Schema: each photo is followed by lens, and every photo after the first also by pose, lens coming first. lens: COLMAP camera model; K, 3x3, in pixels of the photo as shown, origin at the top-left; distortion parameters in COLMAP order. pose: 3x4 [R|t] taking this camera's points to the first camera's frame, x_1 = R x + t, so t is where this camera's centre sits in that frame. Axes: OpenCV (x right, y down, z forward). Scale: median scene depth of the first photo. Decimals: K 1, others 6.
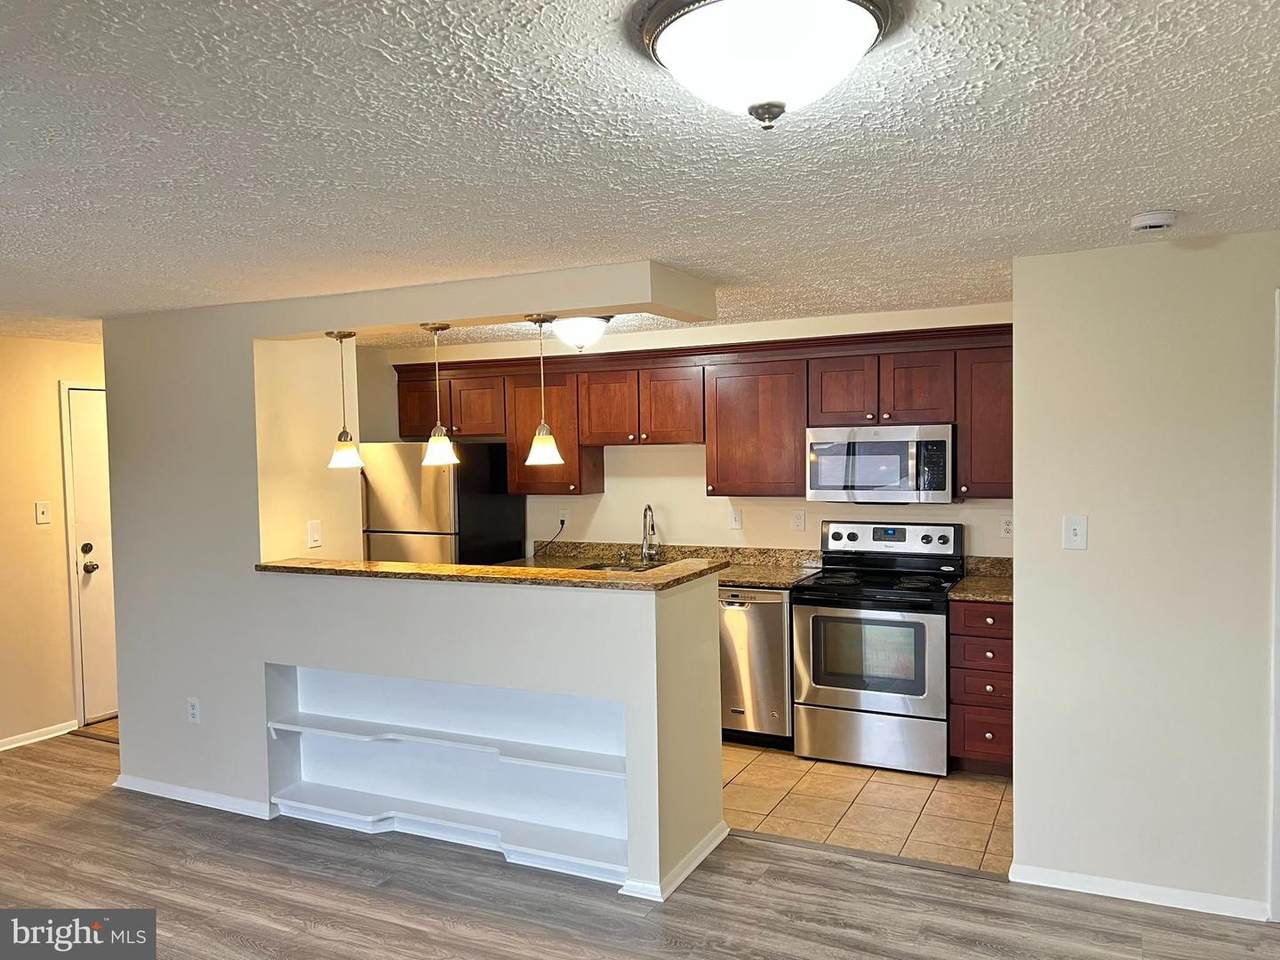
lens RADIAL K [[968.6, 0, 648.0], [0, 968.6, 478.6], [0, 0, 1]] dist [0.071573, -0.068097]
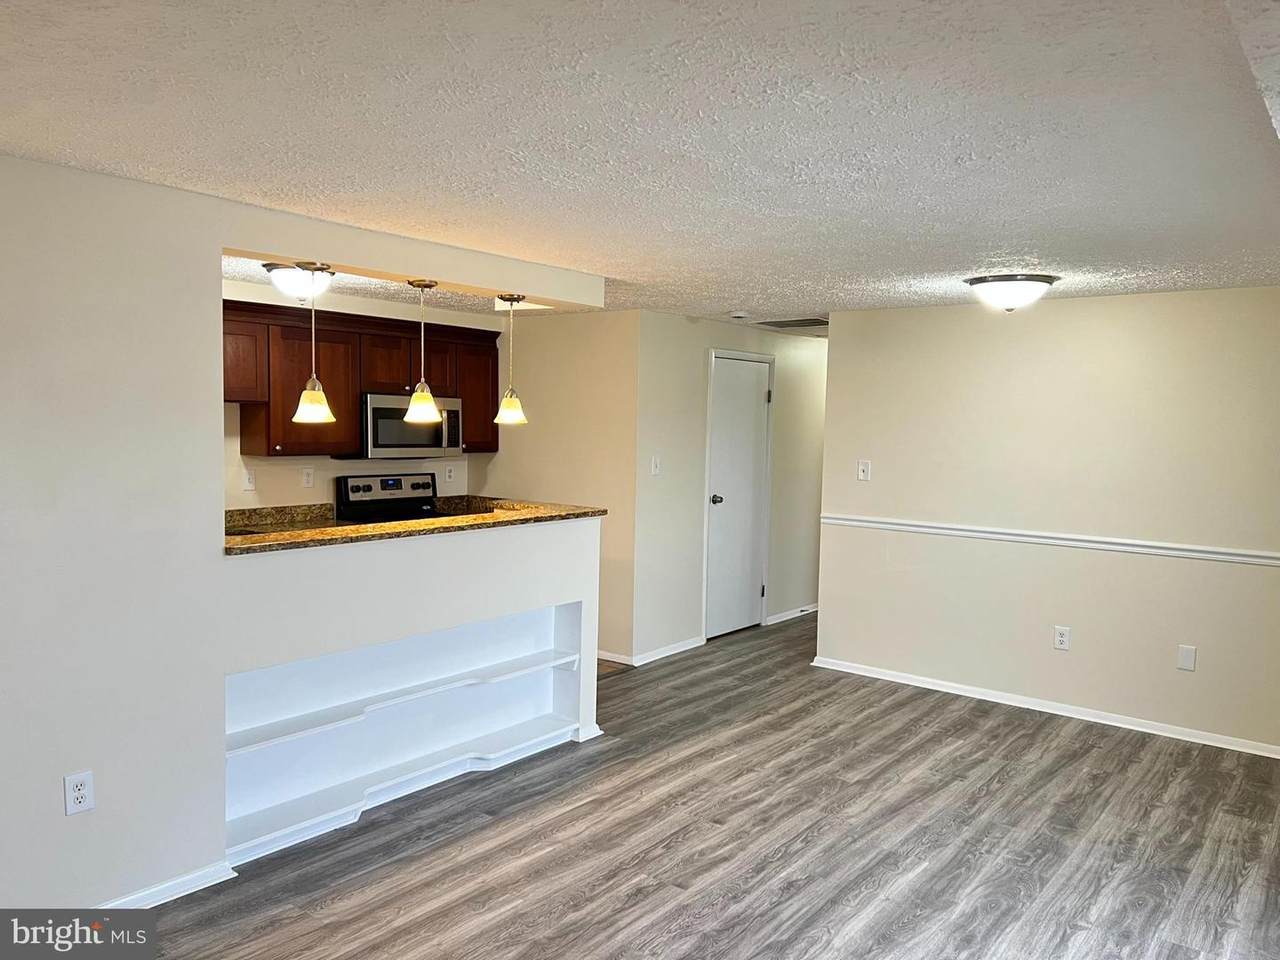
lens RADIAL K [[968.6, 0, 650.5], [0, 968.6, 475.5], [0, 0, 1]] dist [0.071573, -0.068097]
pose [[0.189372, -0.035041, 0.981280, -1.144314], [0.011414, 0.999374, 0.033484, 0.010994], [-0.981839, 0.004860, 0.189653, 0.566240]]
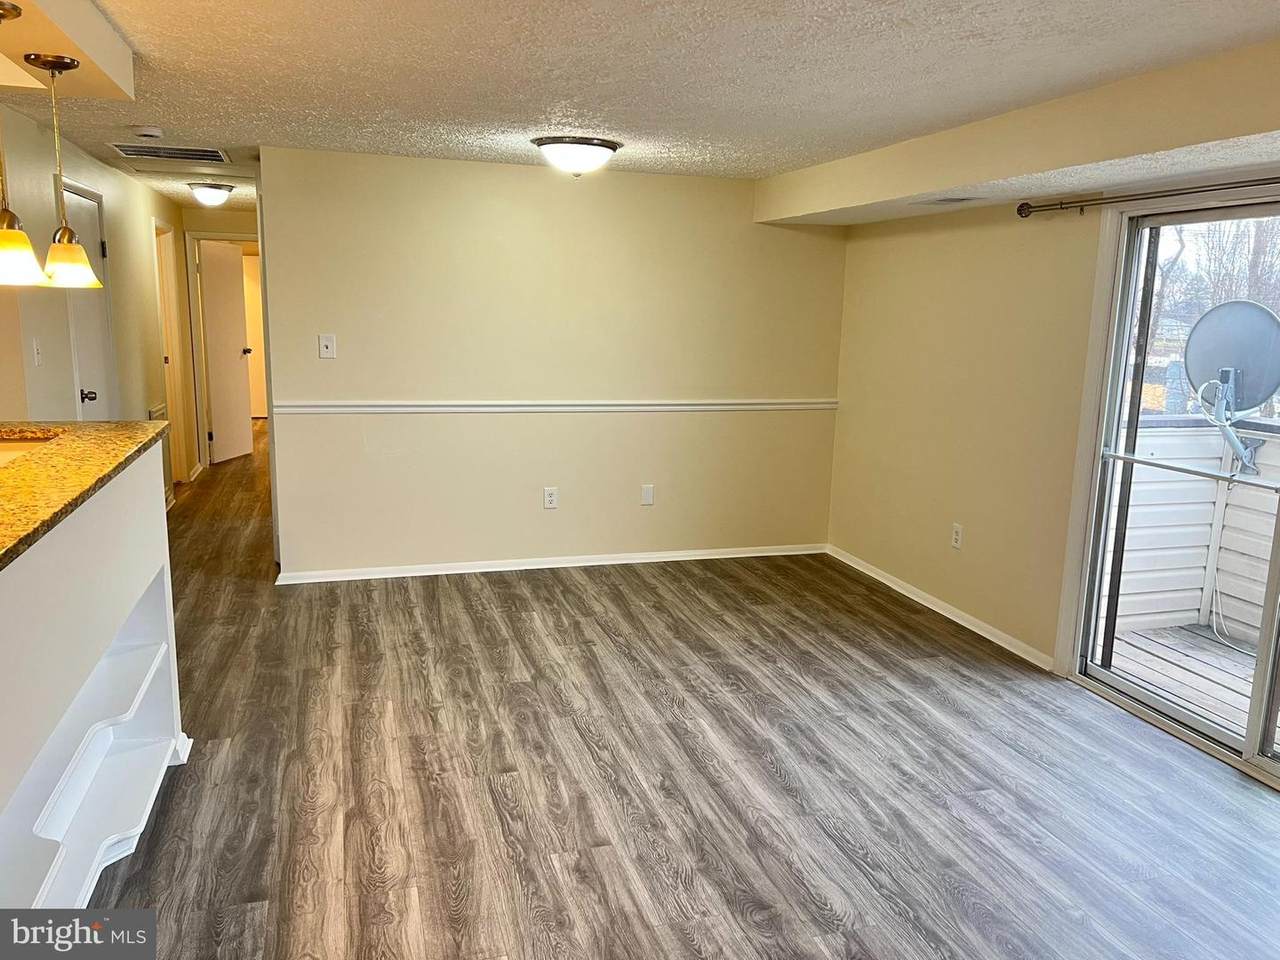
lens RADIAL K [[968.6, 0, 648.4], [0, 968.6, 485.2], [0, 0, 1]] dist [0.071573, -0.068097]
pose [[-0.693481, -0.126441, 0.709293, -0.833180], [0.021123, 0.980489, 0.195437, -0.005149], [-0.720165, 0.150515, -0.677280, 1.110931]]
